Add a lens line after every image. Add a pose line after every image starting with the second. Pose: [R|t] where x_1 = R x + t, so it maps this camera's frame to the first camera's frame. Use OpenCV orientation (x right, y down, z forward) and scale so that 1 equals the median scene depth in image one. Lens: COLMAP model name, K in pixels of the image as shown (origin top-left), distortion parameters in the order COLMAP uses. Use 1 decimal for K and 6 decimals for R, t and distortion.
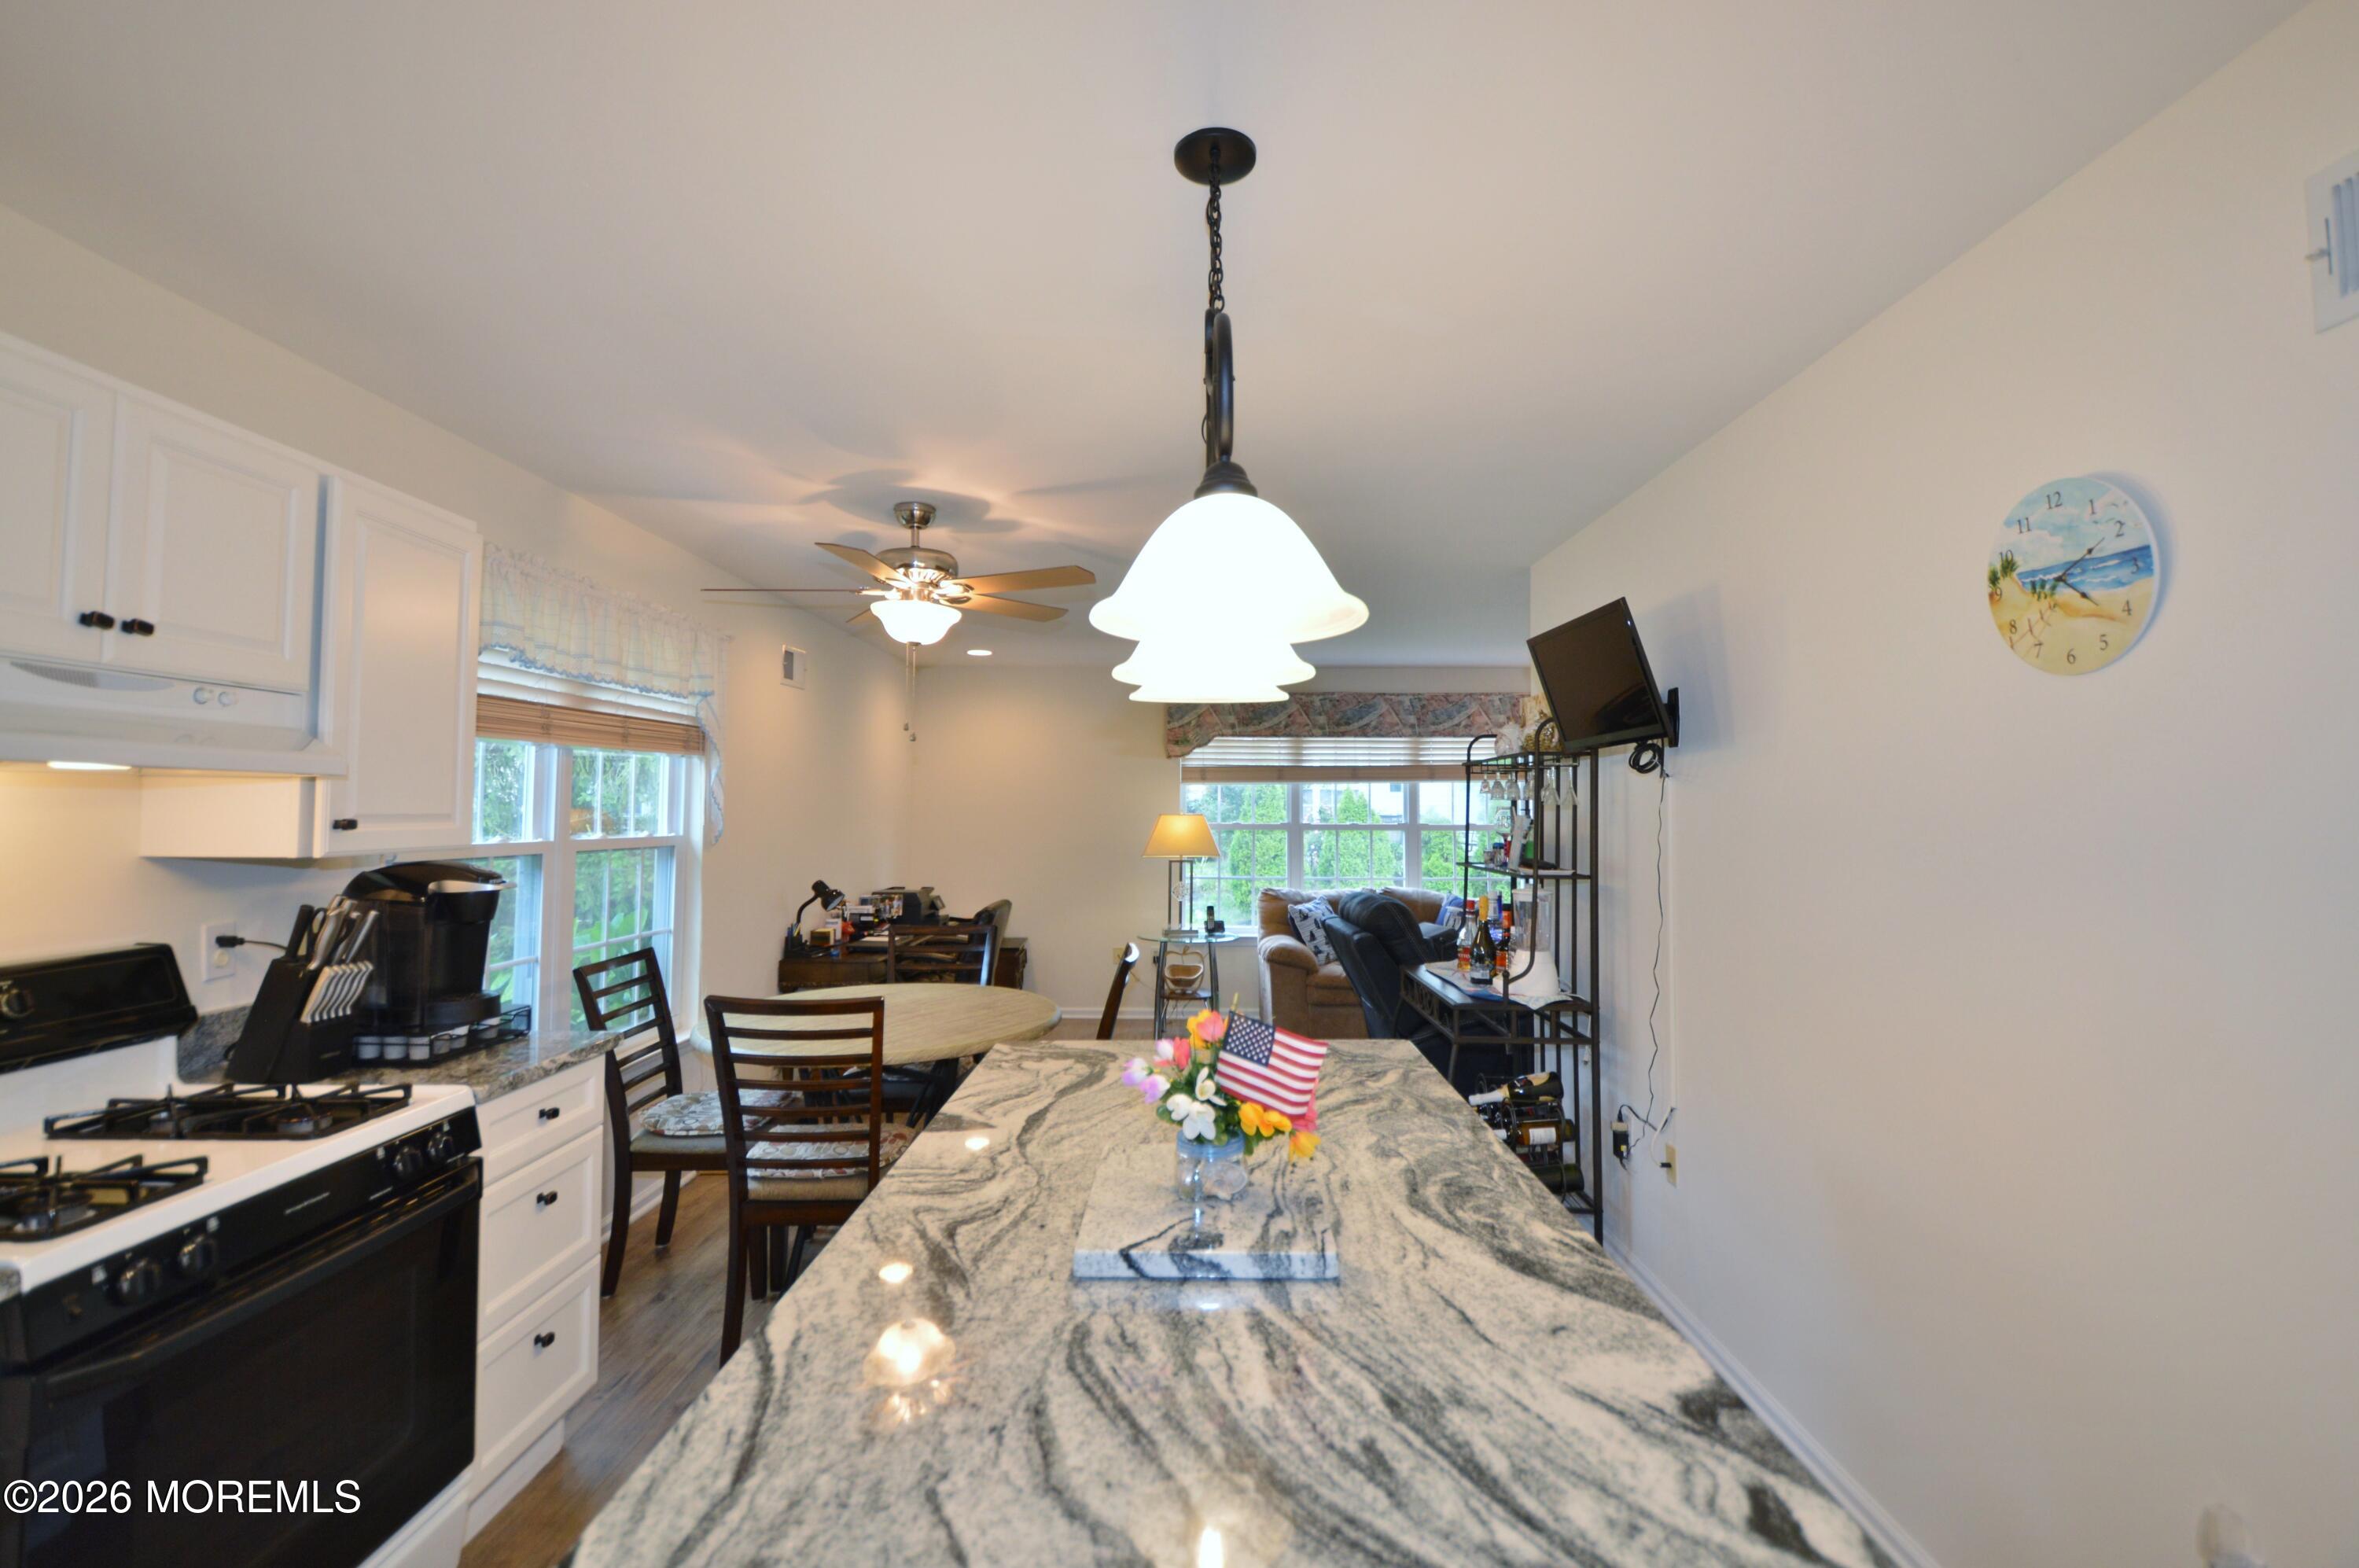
lens RADIAL K [[1038.5, 0, 1188.8], [0, 1038.5, 767.5], [0, 0, 1]] dist [0.010563, -0.008040]
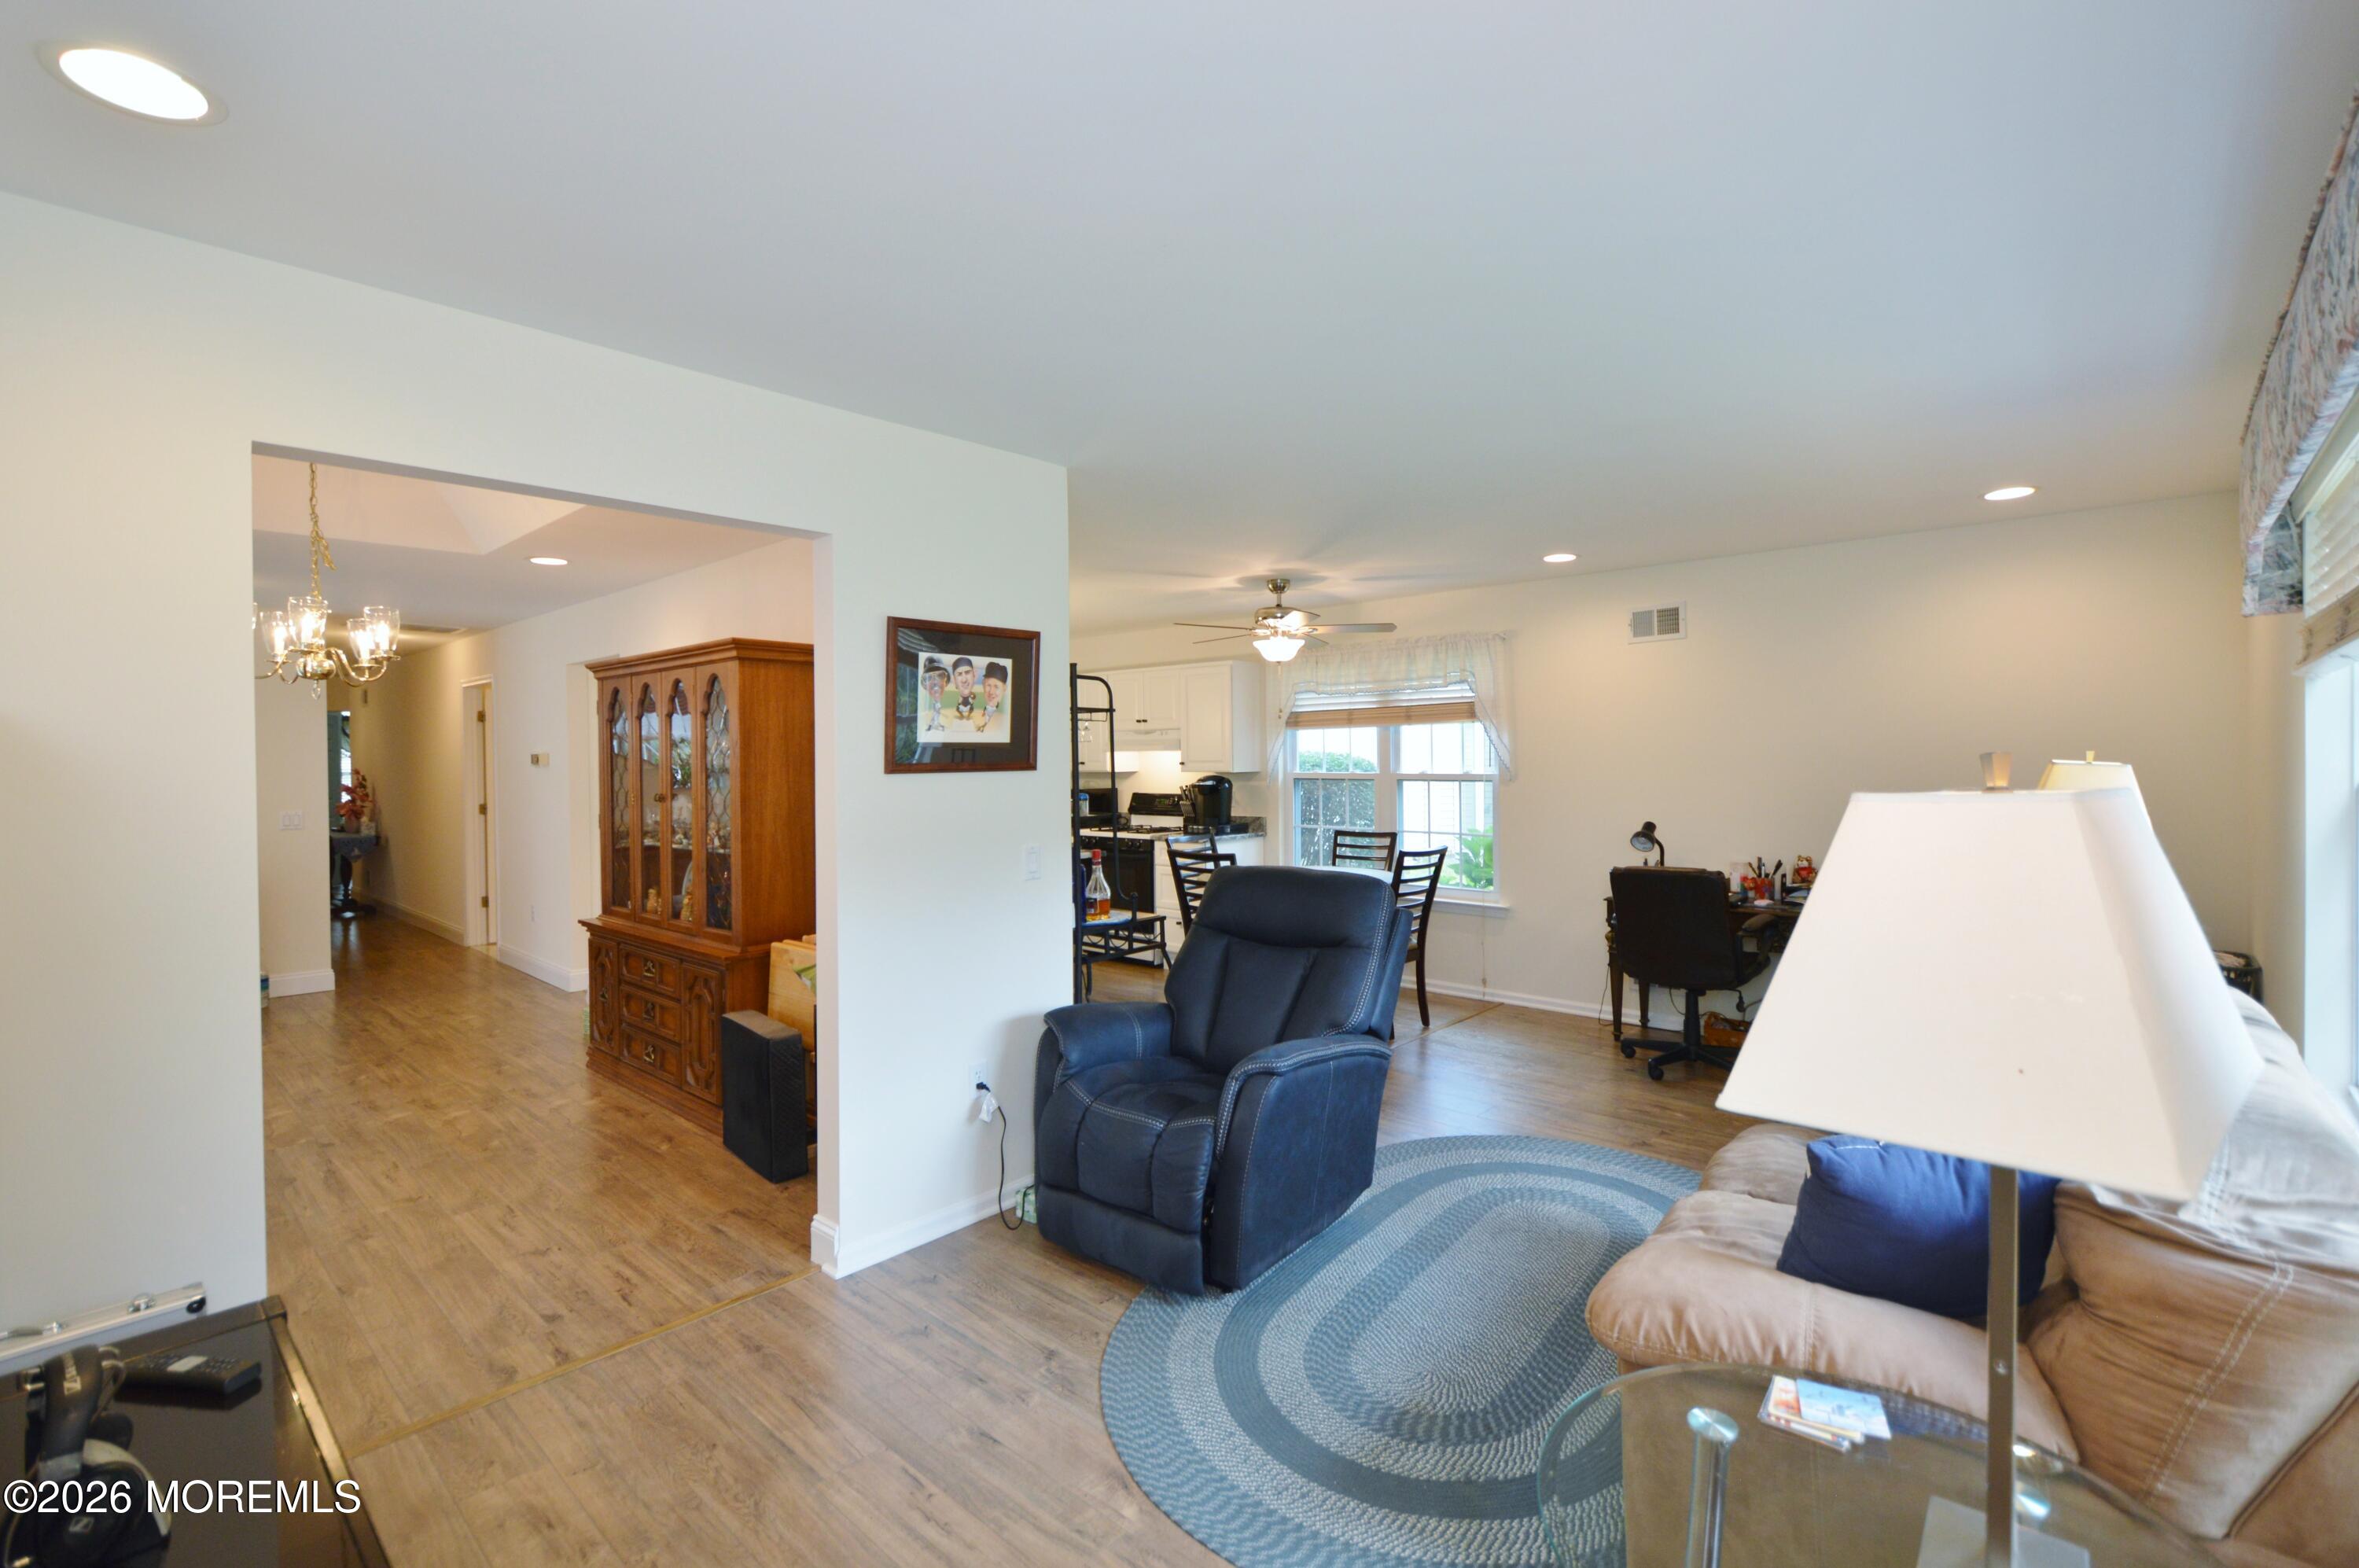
lens RADIAL K [[1038.5, 0, 1196.0], [0, 1038.5, 763.0], [0, 0, 1]] dist [0.010563, -0.008040]
pose [[-0.665030, 0.006544, -0.746788, 1.982082], [0.038203, 0.998951, -0.025266, 0.154212], [0.745839, -0.045332, -0.664582, 3.628124]]
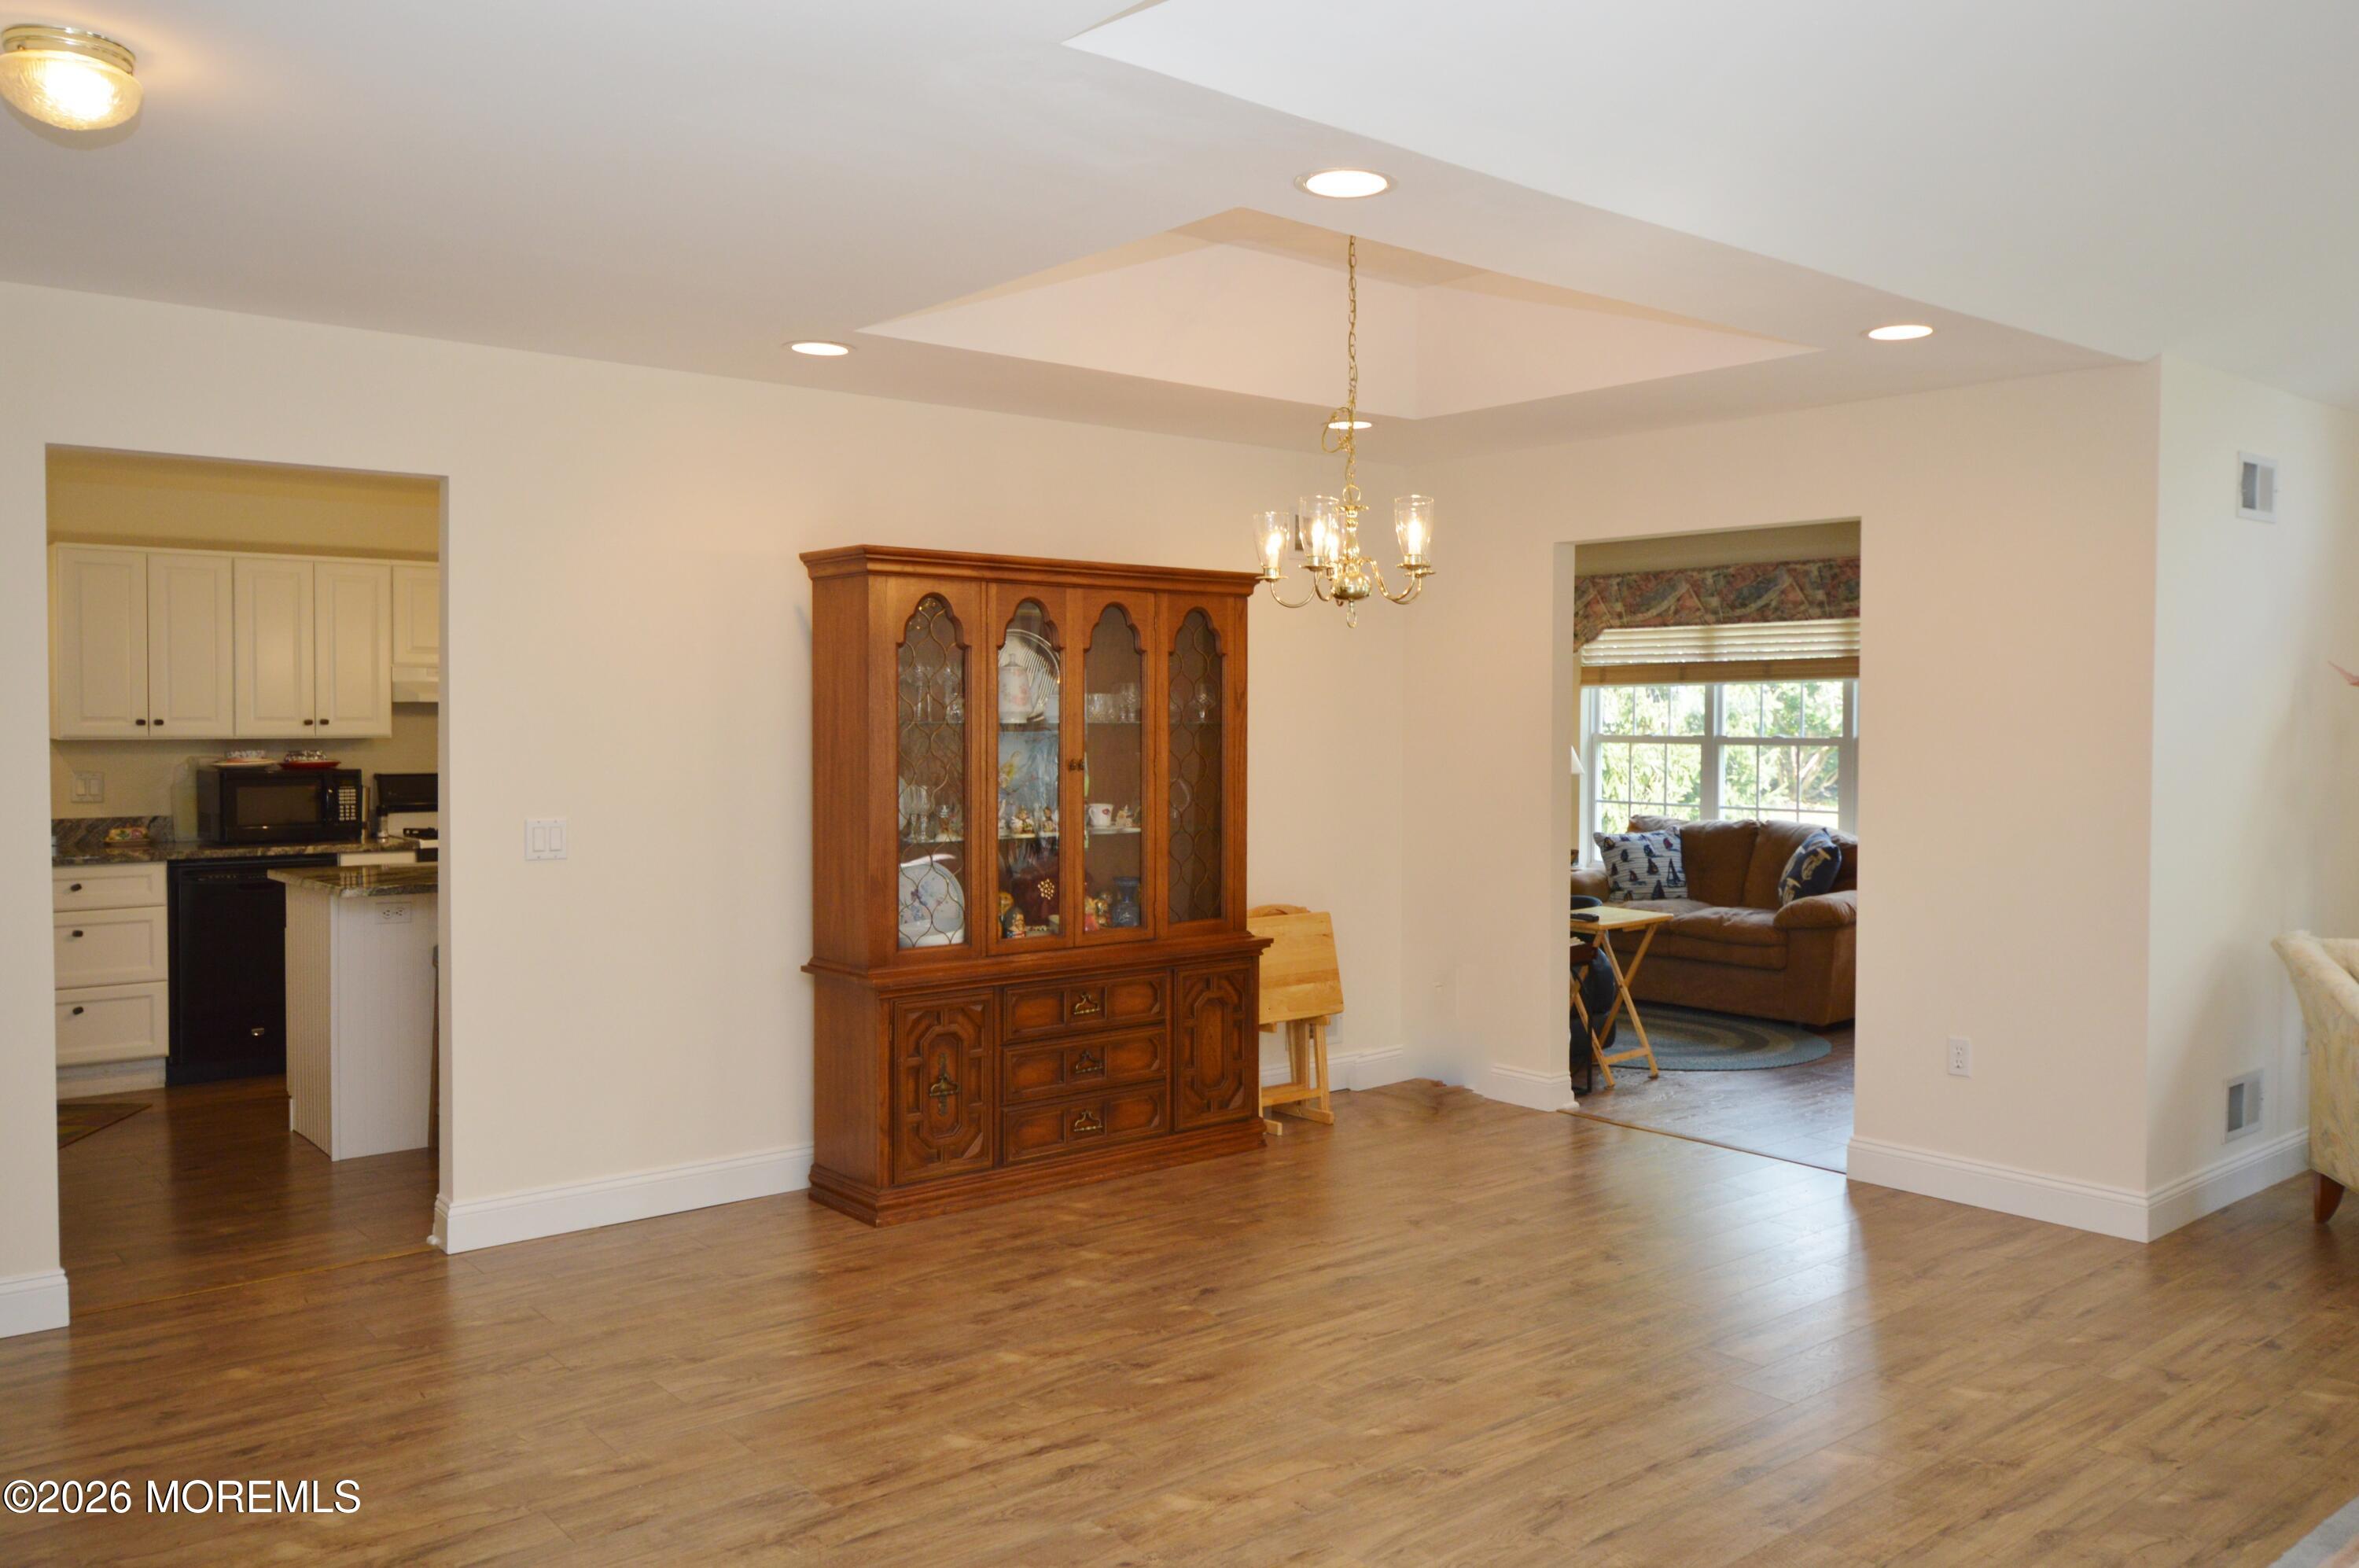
lens RADIAL K [[1792.2, 0, 1195.6], [0, 1792.2, 768.9], [0, 0, 1]] dist [-0.000902, -0.004731]
pose [[0.645665, 0.020874, -0.763336, 3.371233], [0.030366, 0.998134, 0.052980, -0.015915], [0.763017, -0.057387, 0.643826, -0.596012]]
